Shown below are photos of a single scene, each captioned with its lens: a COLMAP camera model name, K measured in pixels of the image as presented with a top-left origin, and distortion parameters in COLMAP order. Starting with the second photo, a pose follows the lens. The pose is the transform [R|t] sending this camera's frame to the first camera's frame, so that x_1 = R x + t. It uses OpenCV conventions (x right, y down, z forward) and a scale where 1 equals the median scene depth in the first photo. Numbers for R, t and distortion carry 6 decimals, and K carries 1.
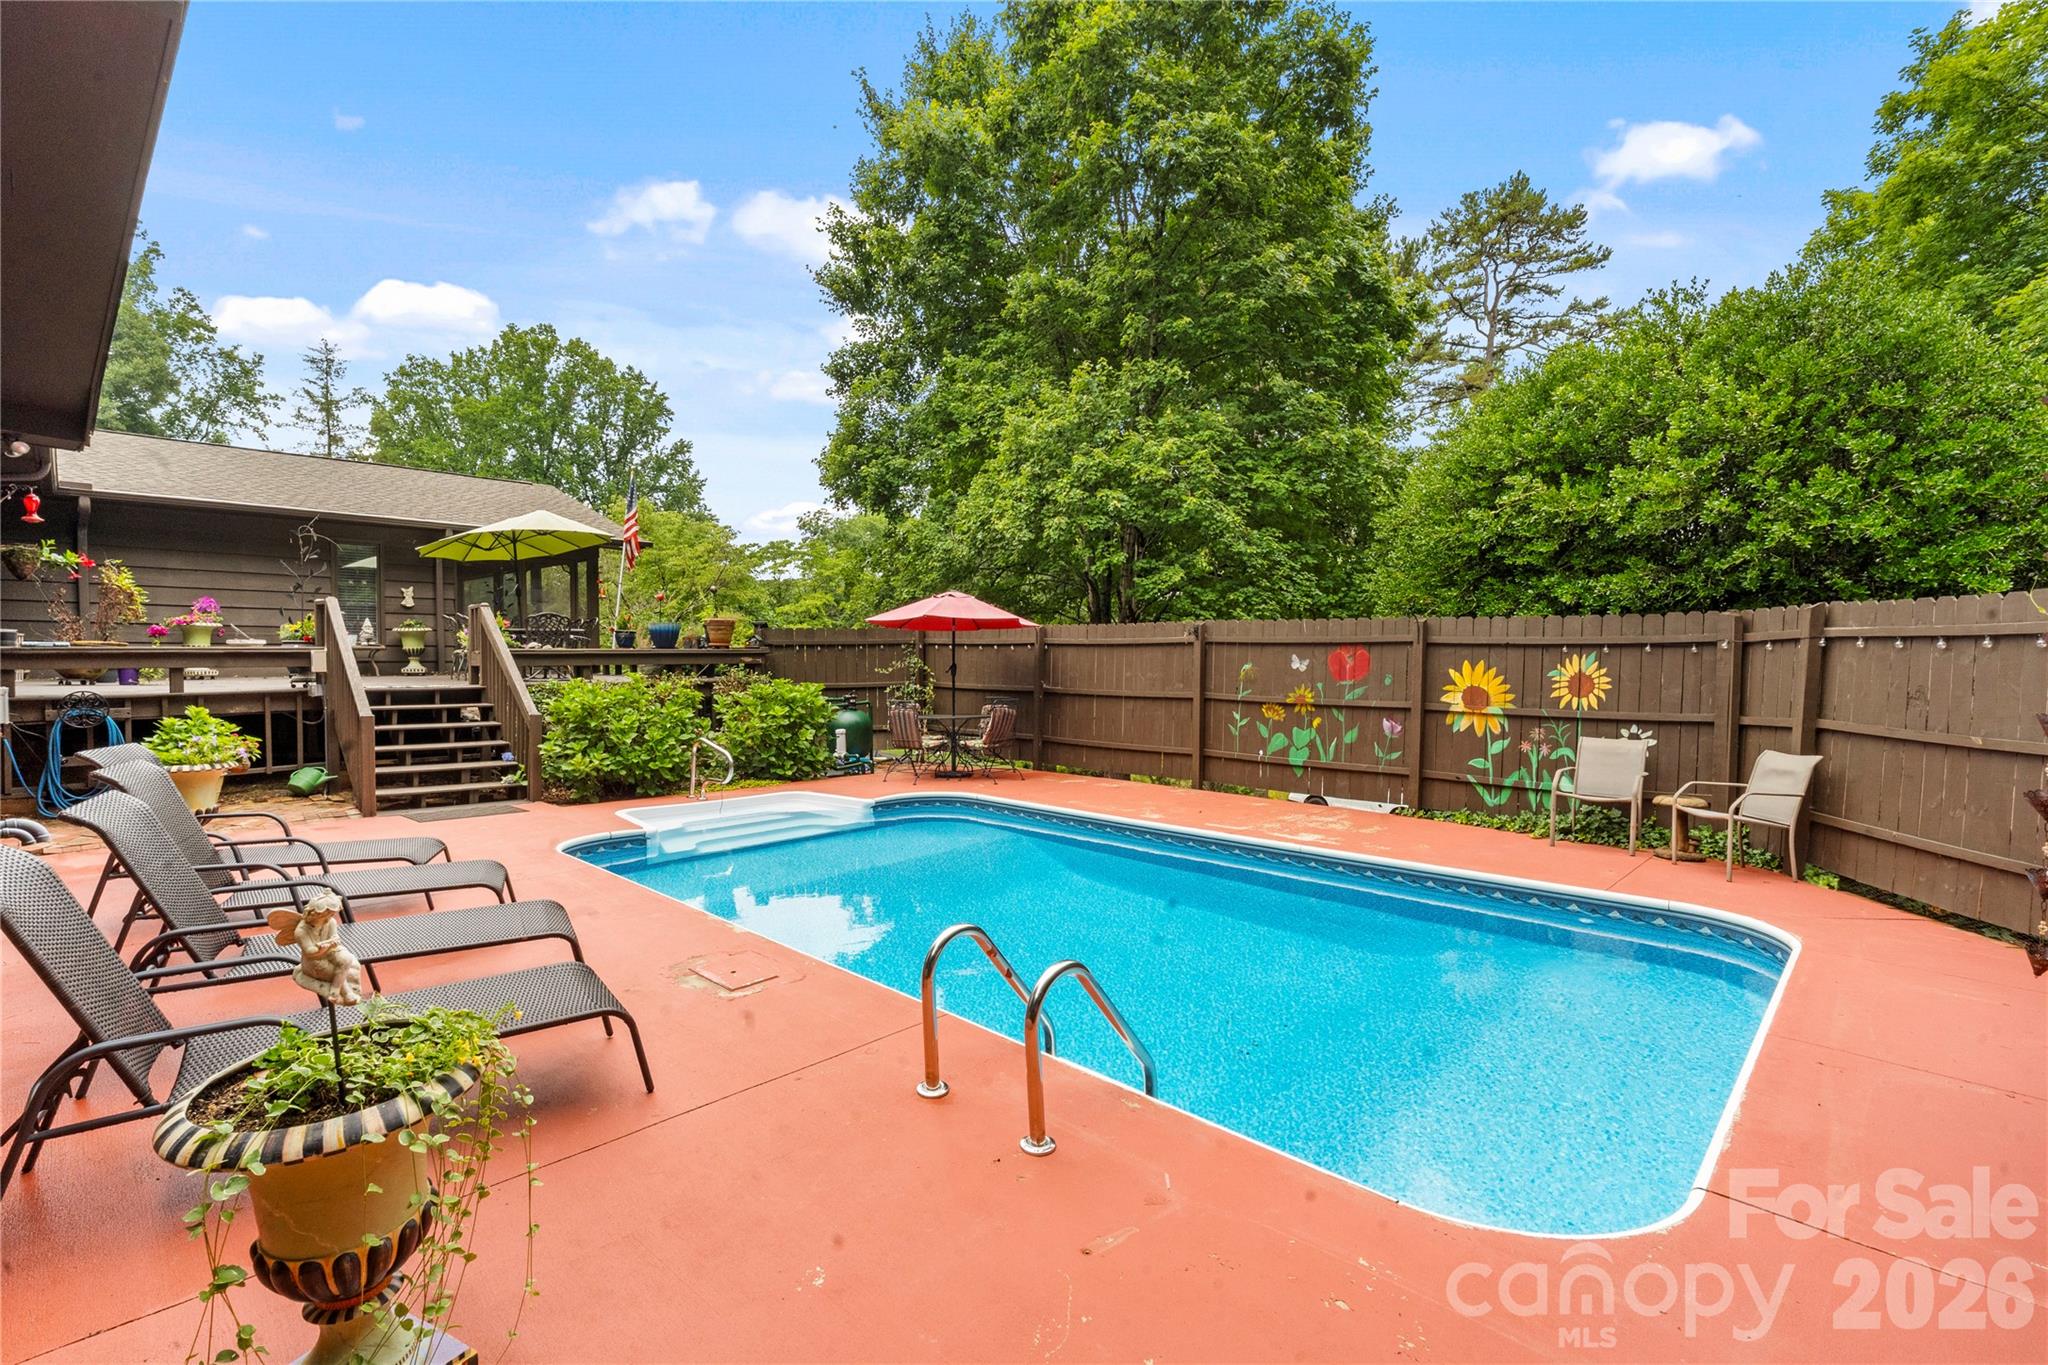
lens RADIAL K [[925.3, 0, 1019.2], [0, 925.3, 684.7], [0, 0, 1]] dist [-0.002192, 0.000090]
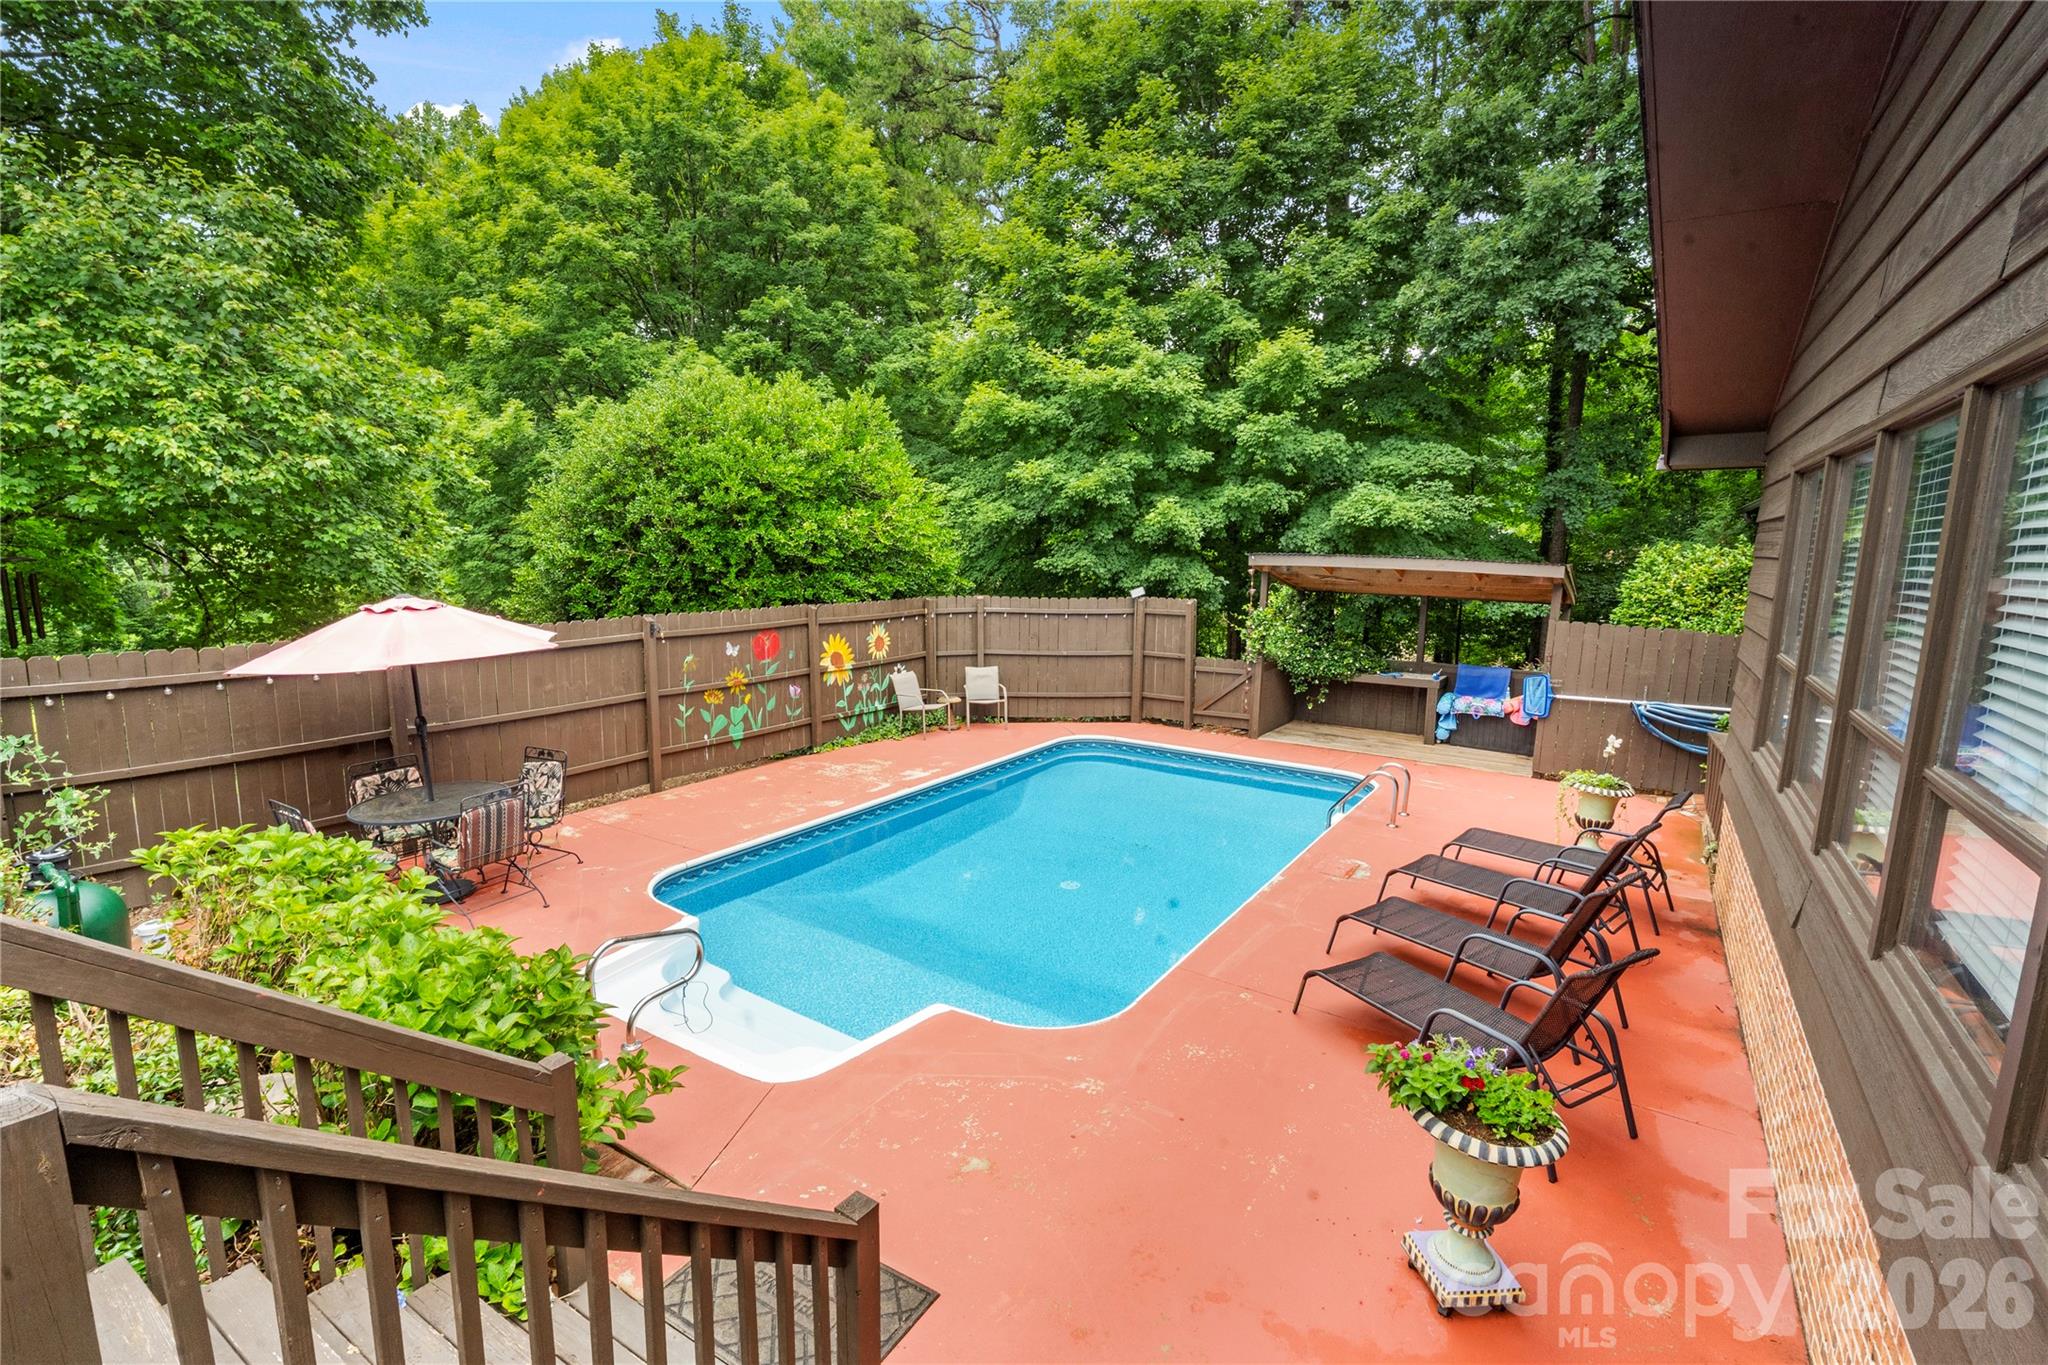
lens RADIAL K [[925.3, 0, 1021.5], [0, 925.3, 686.1], [0, 0, 1]] dist [-0.002192, 0.000090]
pose [[-0.187670, -0.161175, 0.968918, -0.844838], [0.016924, 0.985768, 0.167256, -0.159373], [-0.982086, 0.047787, -0.182271, 0.862136]]
